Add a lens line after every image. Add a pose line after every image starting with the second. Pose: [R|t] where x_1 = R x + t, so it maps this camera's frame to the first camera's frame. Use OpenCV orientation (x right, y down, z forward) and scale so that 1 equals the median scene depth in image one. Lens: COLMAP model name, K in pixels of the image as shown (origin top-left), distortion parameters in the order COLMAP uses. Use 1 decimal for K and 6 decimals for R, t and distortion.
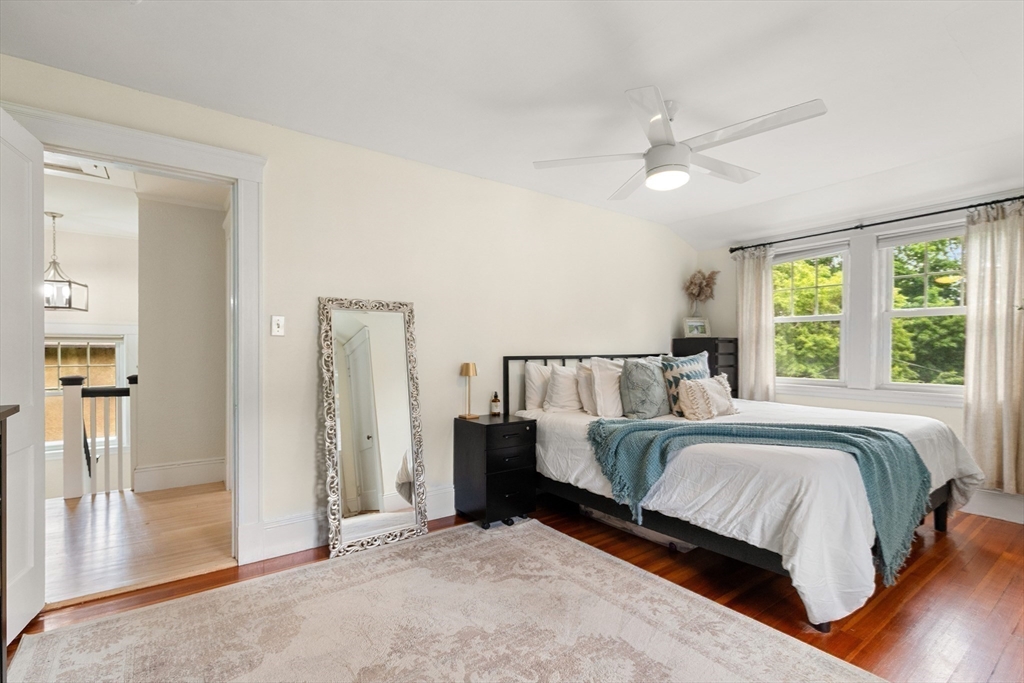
lens RADIAL K [[474.9, 0, 508.1], [0, 474.9, 354.0], [0, 0, 1]] dist [0.010312, -0.000518]
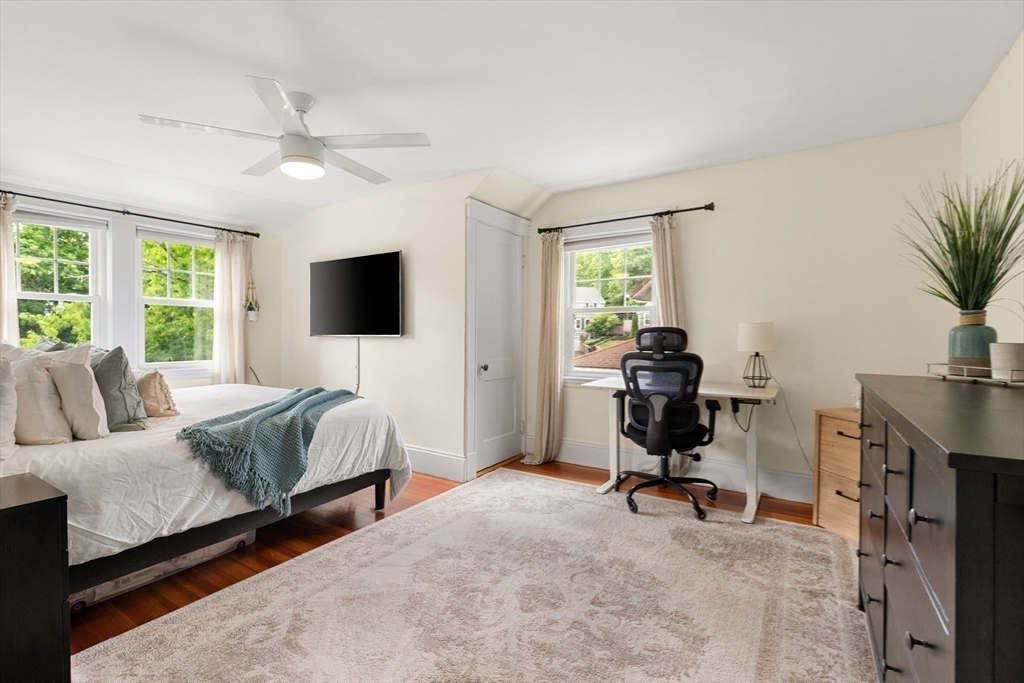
lens RADIAL K [[462.6, 0, 512.0], [0, 462.6, 341.5], [0, 0, 1]] dist [0.015366, -0.000156]
pose [[-0.352554, -0.018697, 0.935605, -0.862876], [0.007590, 0.999710, 0.022838, -0.013461], [-0.935761, 0.015153, -0.352310, 1.027015]]
